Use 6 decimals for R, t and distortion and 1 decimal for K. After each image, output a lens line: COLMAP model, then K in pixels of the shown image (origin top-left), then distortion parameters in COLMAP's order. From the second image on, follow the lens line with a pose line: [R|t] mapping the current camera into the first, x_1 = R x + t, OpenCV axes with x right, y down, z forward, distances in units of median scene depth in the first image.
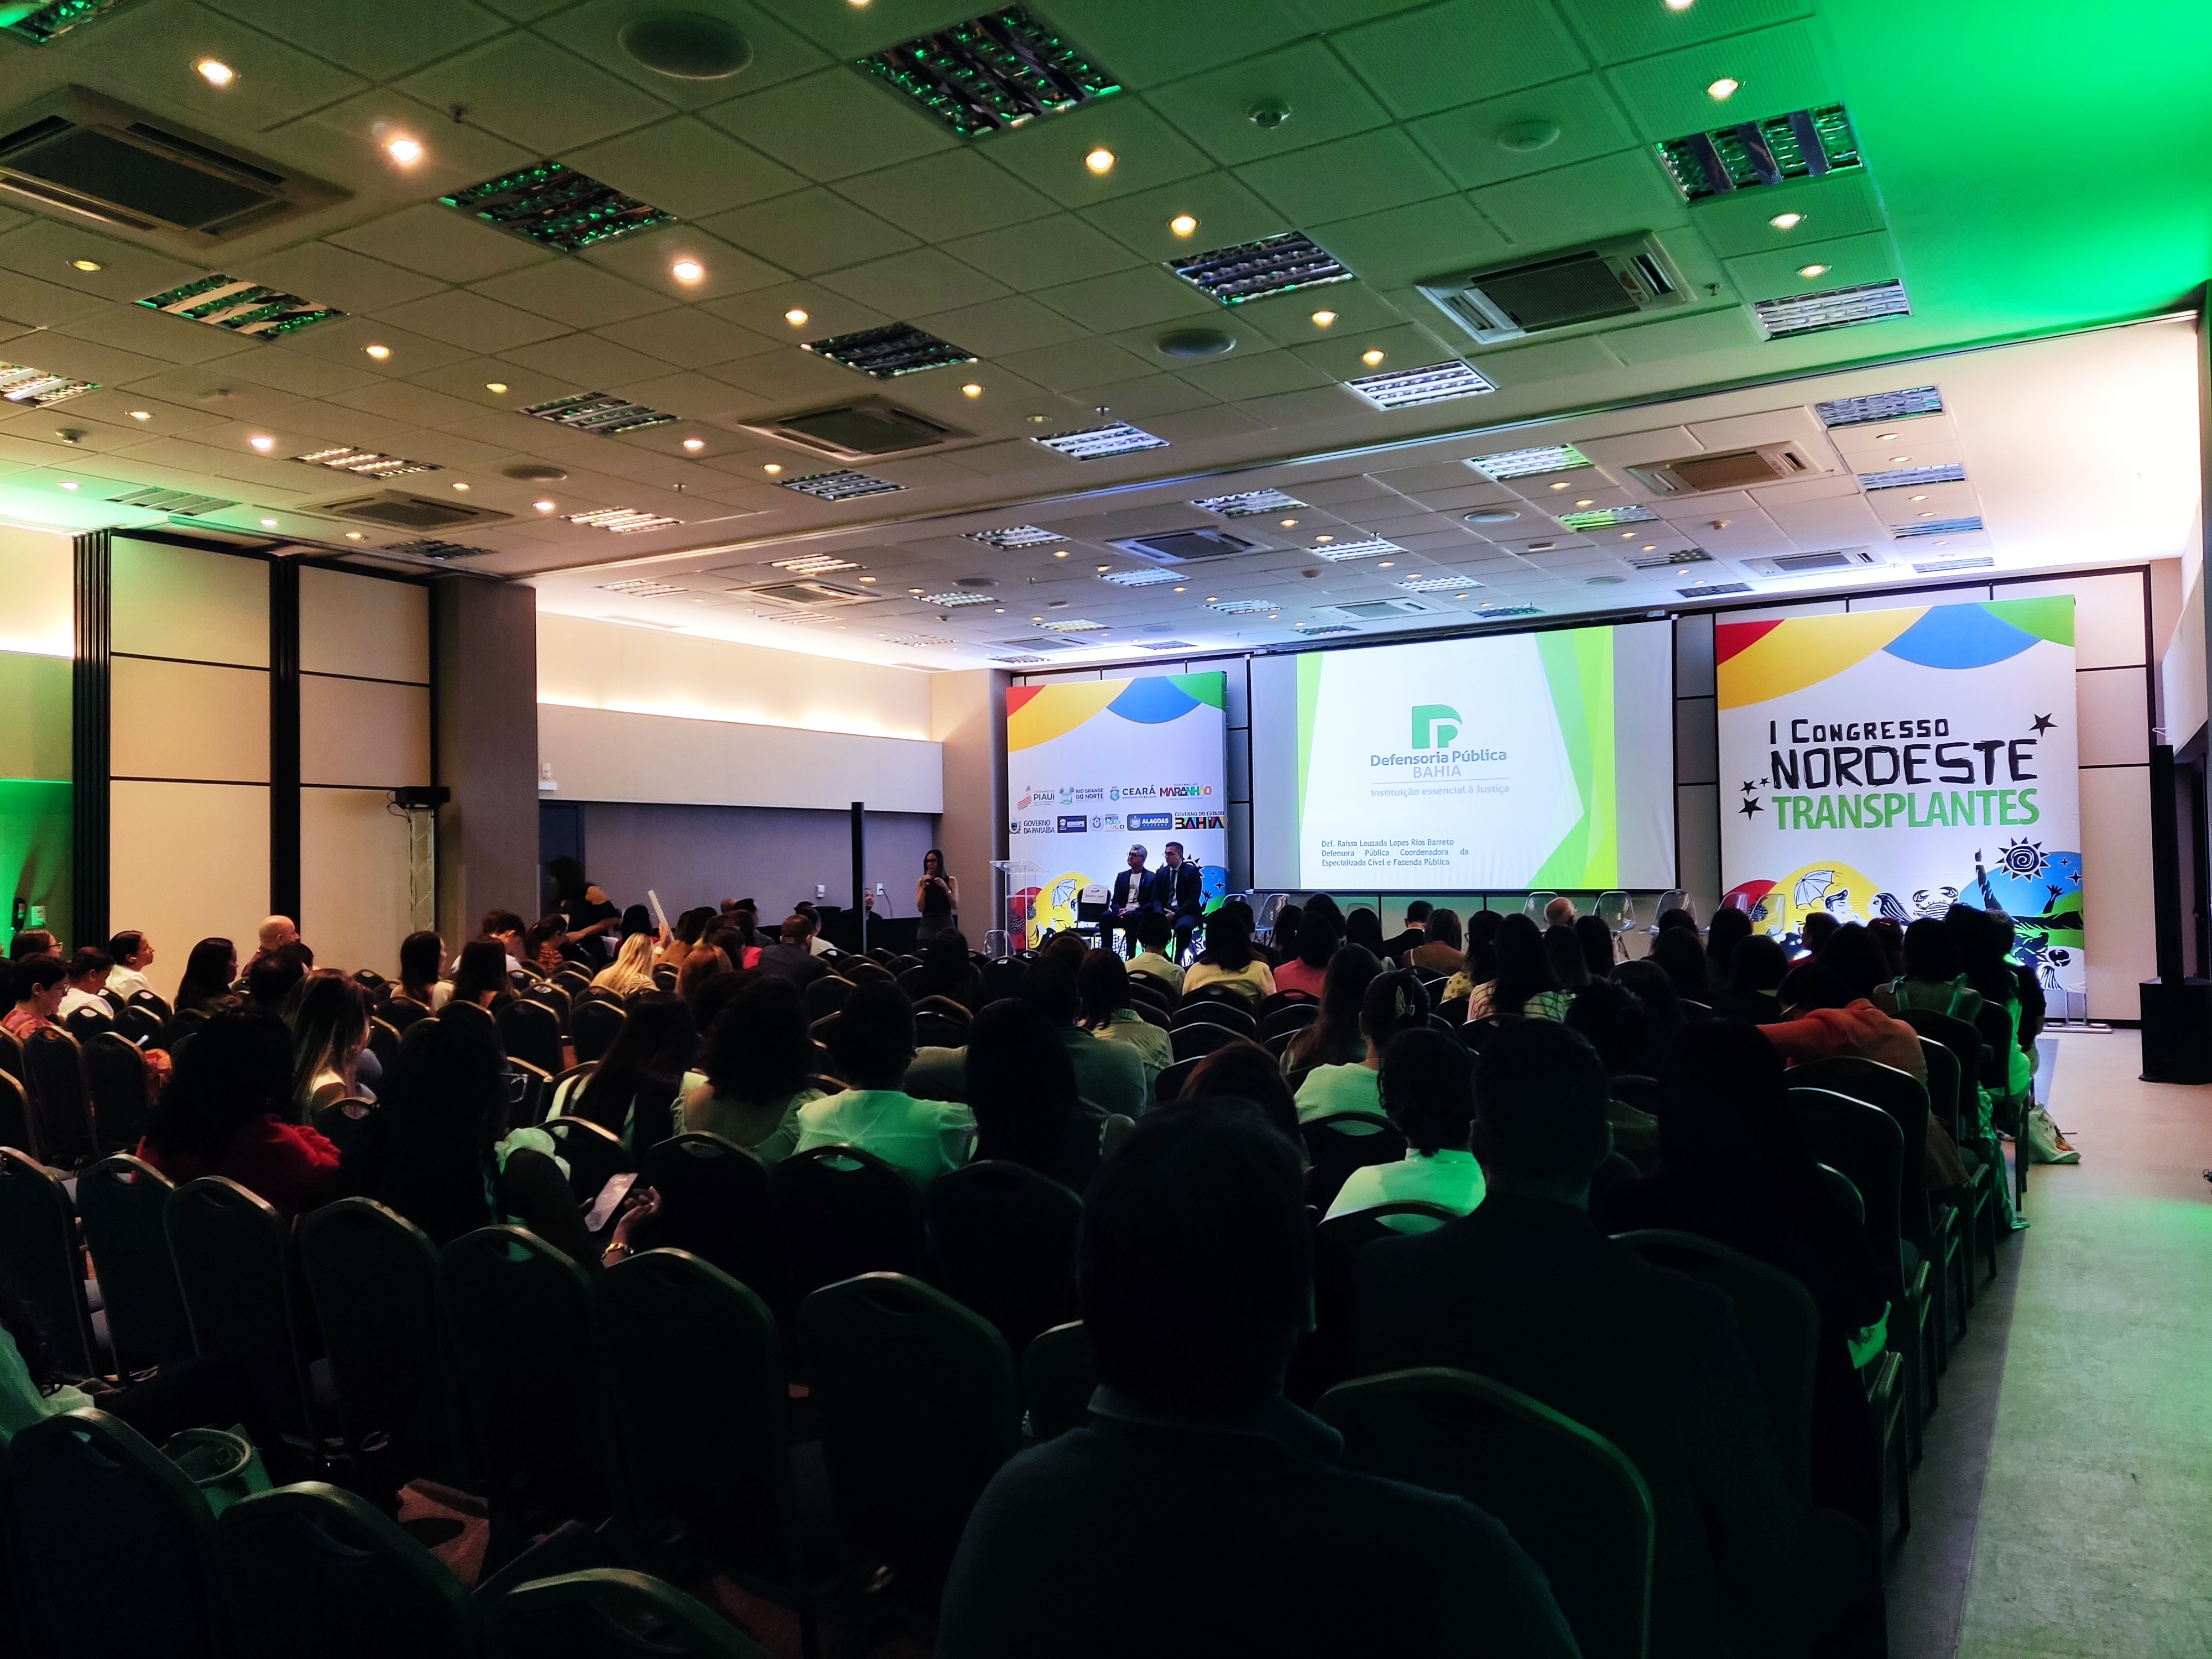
lens RADIAL K [[1611.9, 0, 1106.0], [0, 1611.9, 829.5], [0, 0, 1]] dist [0.000842, 0.000121]
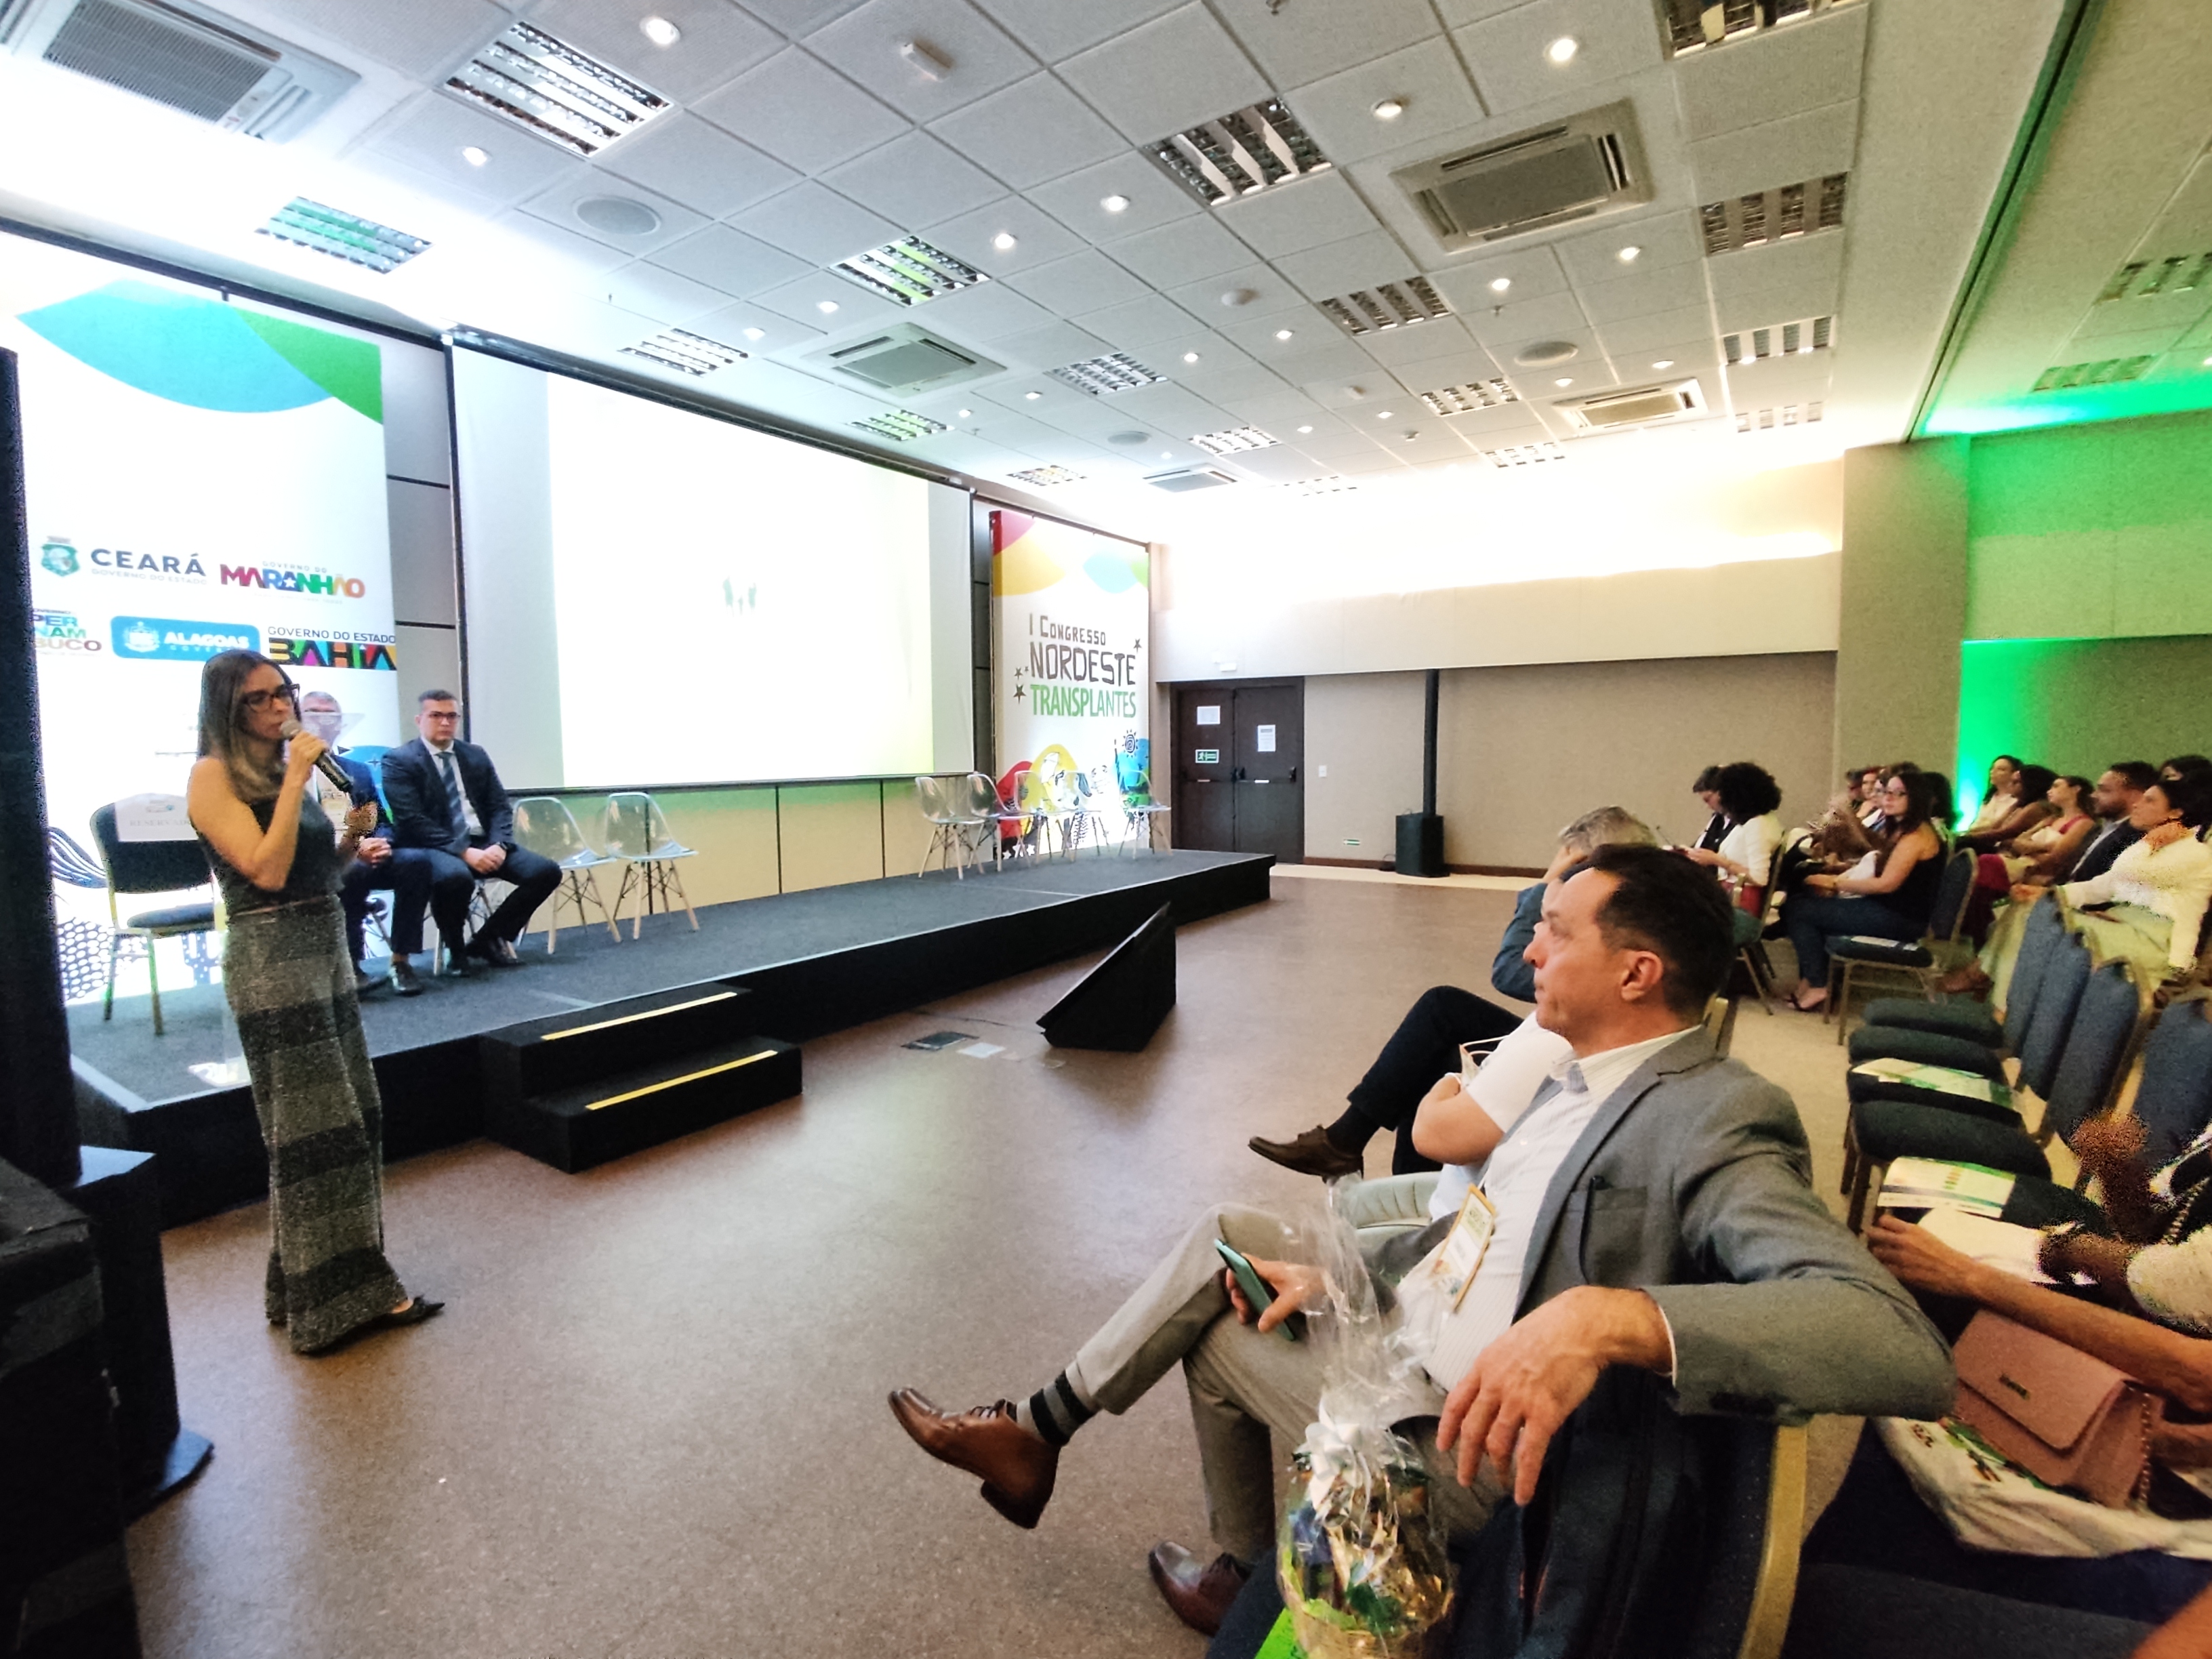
lens RADIAL K [[1033.2, 0, 1106.0], [0, 1033.2, 829.5], [0, 0, 1]] dist [-0.029059, 0.000018]
pose [[0.033116, -0.068604, 0.997094, -0.287660], [-0.011928, 0.997543, 0.069031, 0.029148], [-0.999380, -0.014179, 0.032216, 0.943991]]
